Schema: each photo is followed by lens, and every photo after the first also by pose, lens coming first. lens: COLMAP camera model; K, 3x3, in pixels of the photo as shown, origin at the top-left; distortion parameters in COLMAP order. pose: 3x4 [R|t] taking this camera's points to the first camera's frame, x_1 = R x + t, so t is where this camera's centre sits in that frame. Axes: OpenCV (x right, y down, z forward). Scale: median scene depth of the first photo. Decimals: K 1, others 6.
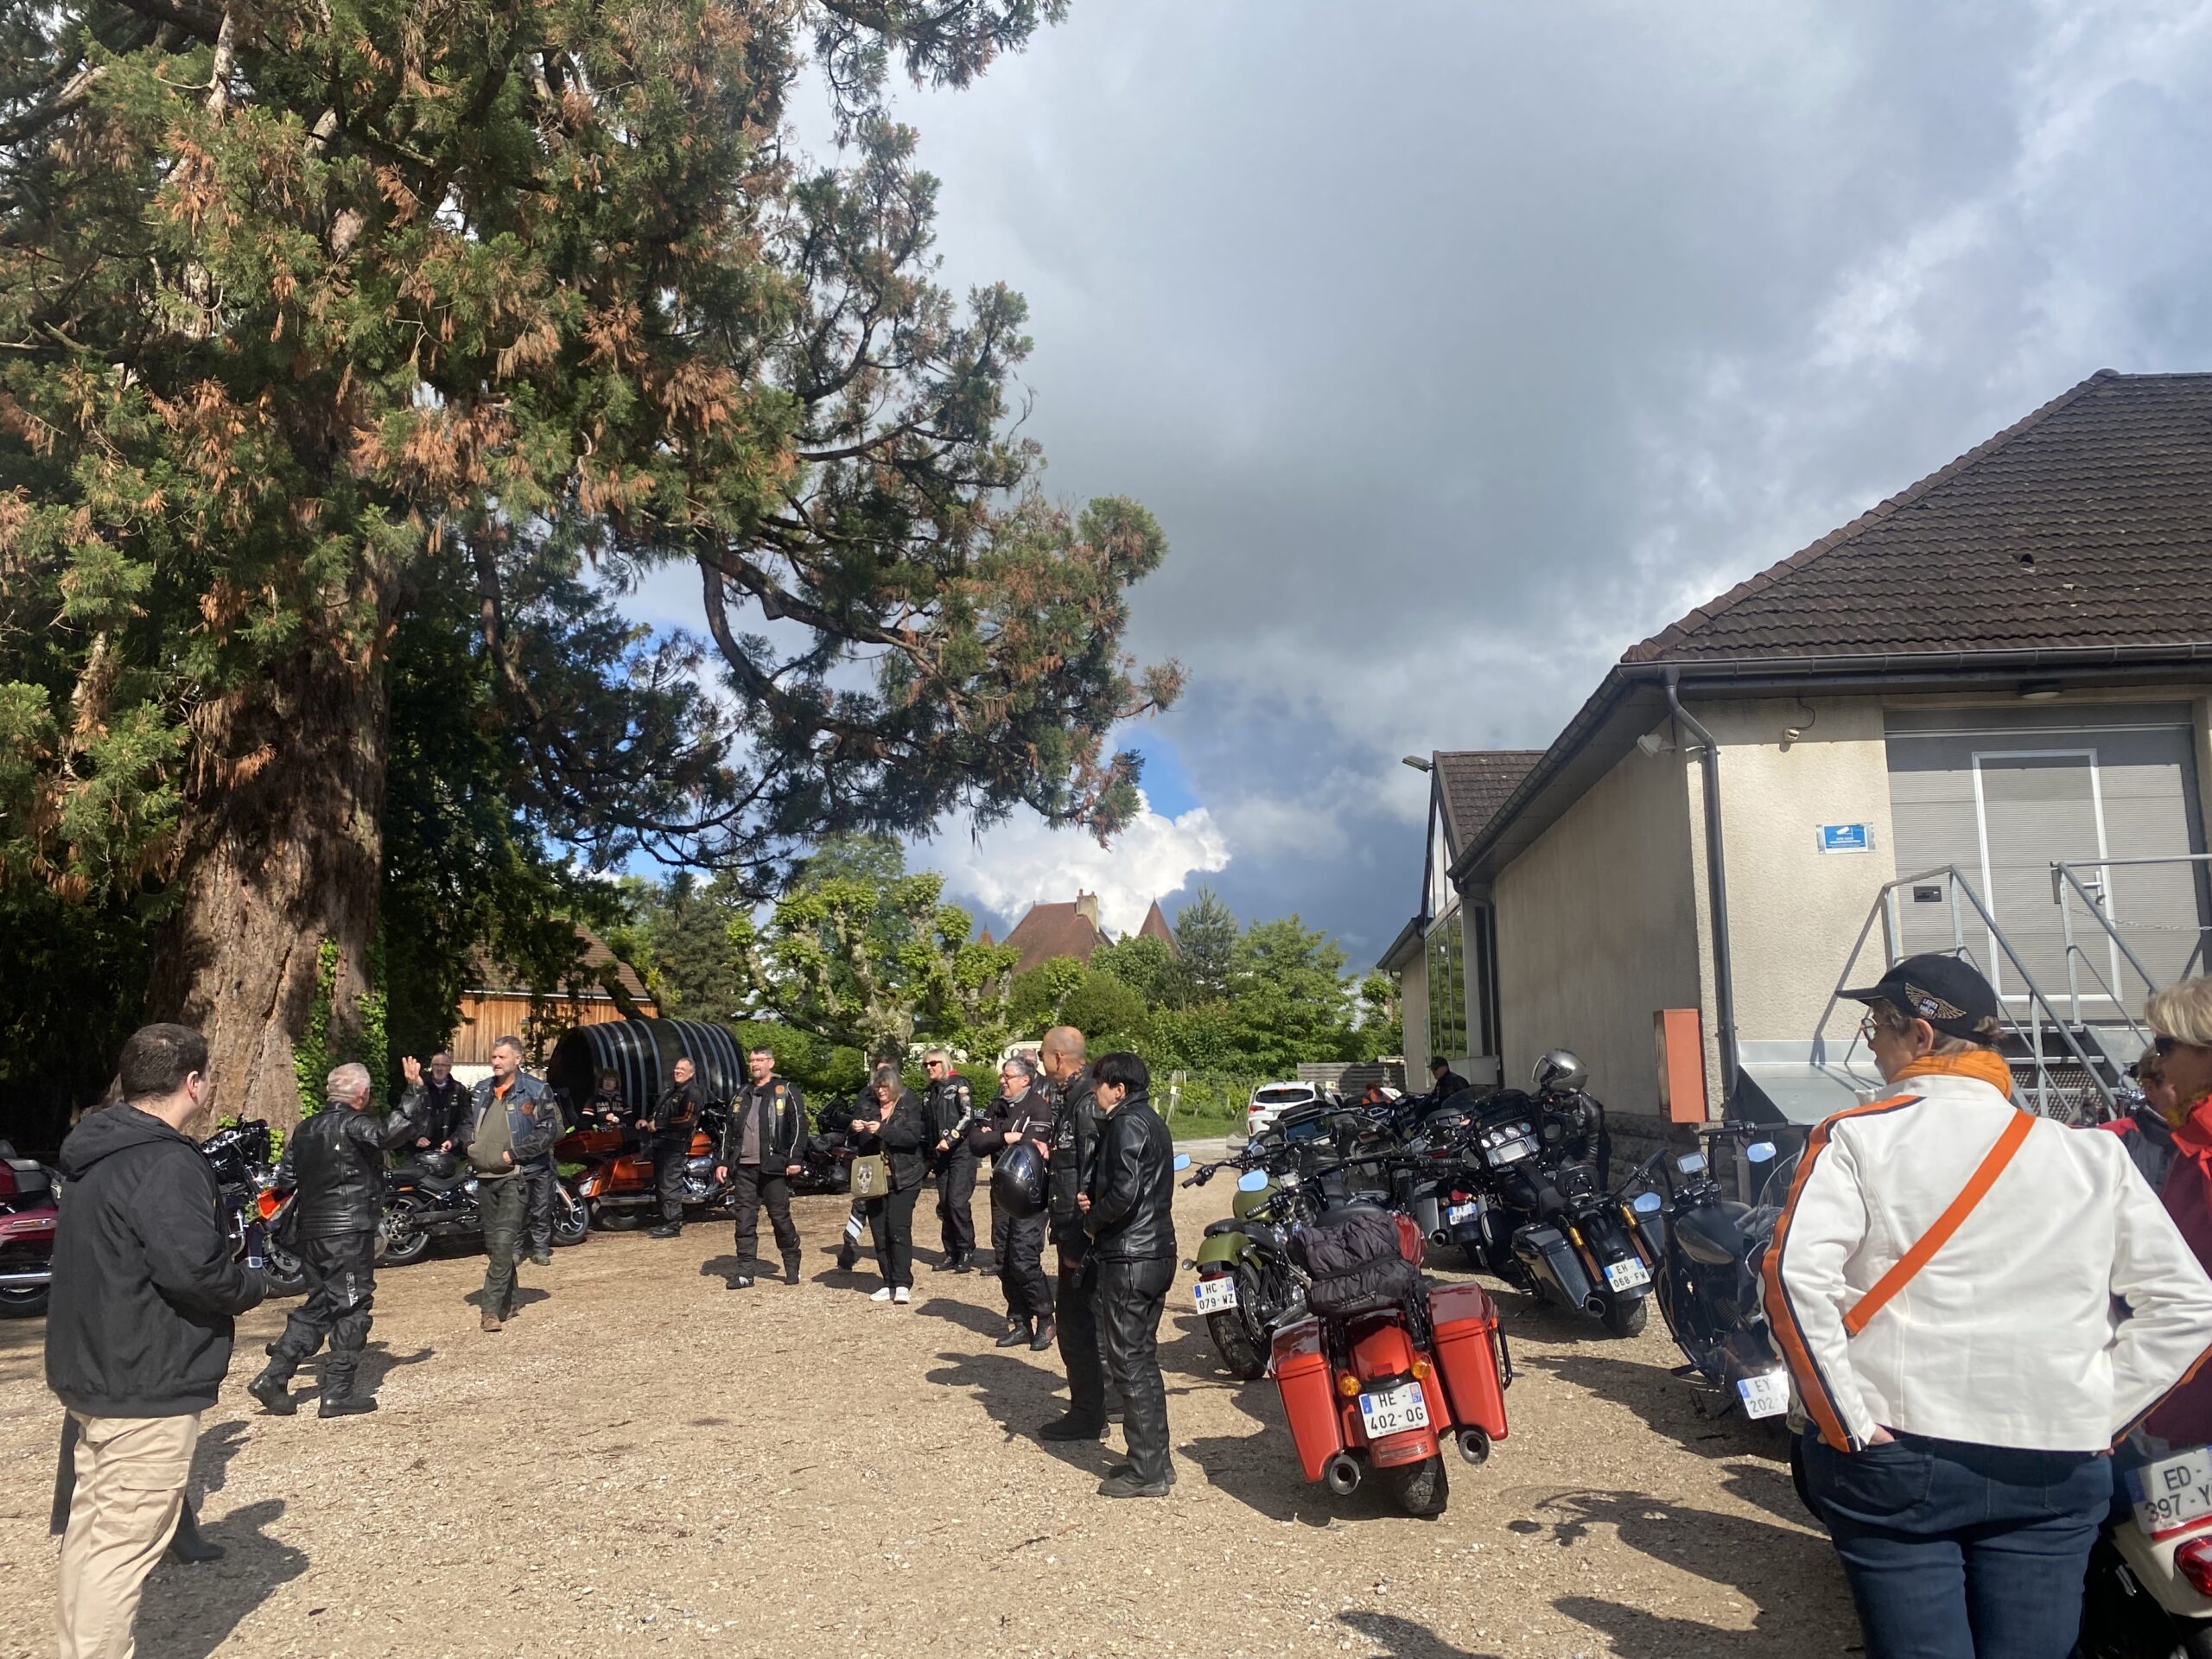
lens RADIAL K [[1485.6, 0, 1106.0], [0, 1485.6, 829.5], [0, 0, 1]] dist [-0.119118, -0.001274]
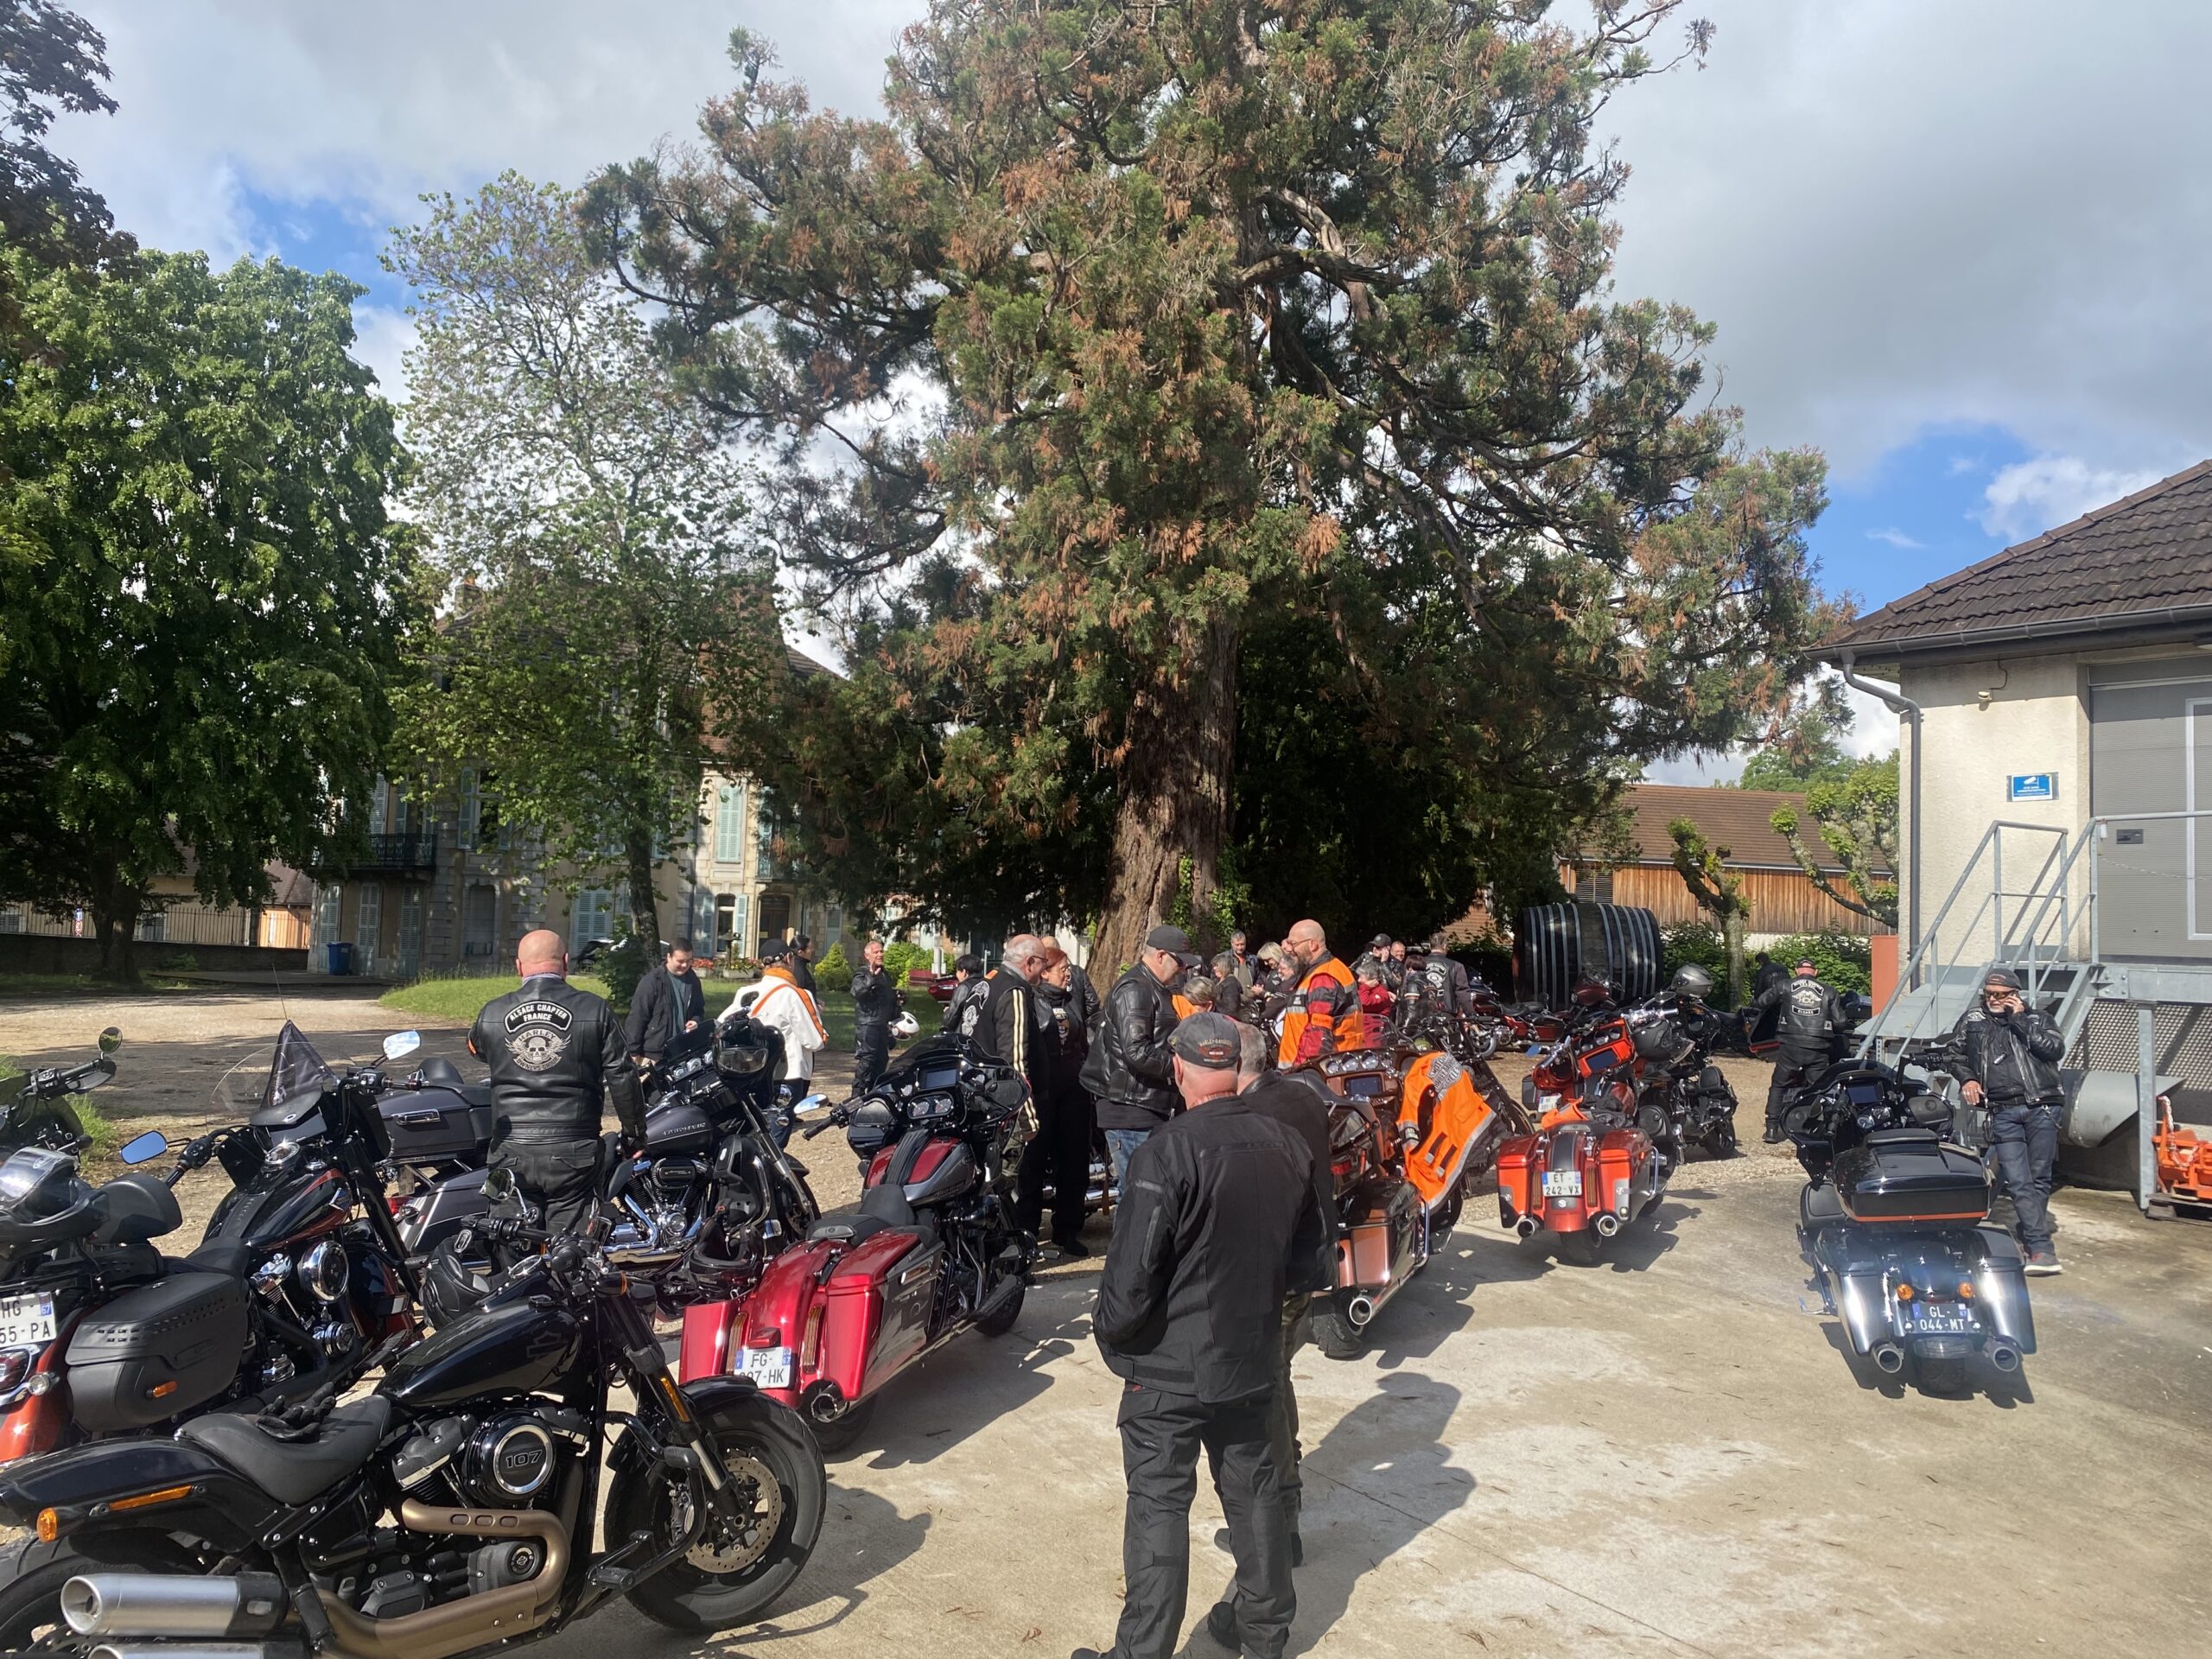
lens RADIAL K [[1485.6, 0, 1106.0], [0, 1485.6, 829.5], [0, 0, 1]] dist [-0.119118, -0.001274]
pose [[0.686858, -0.005833, -0.726769, 0.619999], [0.067670, 0.996137, 0.055958, -0.053877], [0.723635, -0.087616, 0.684599, -0.202037]]
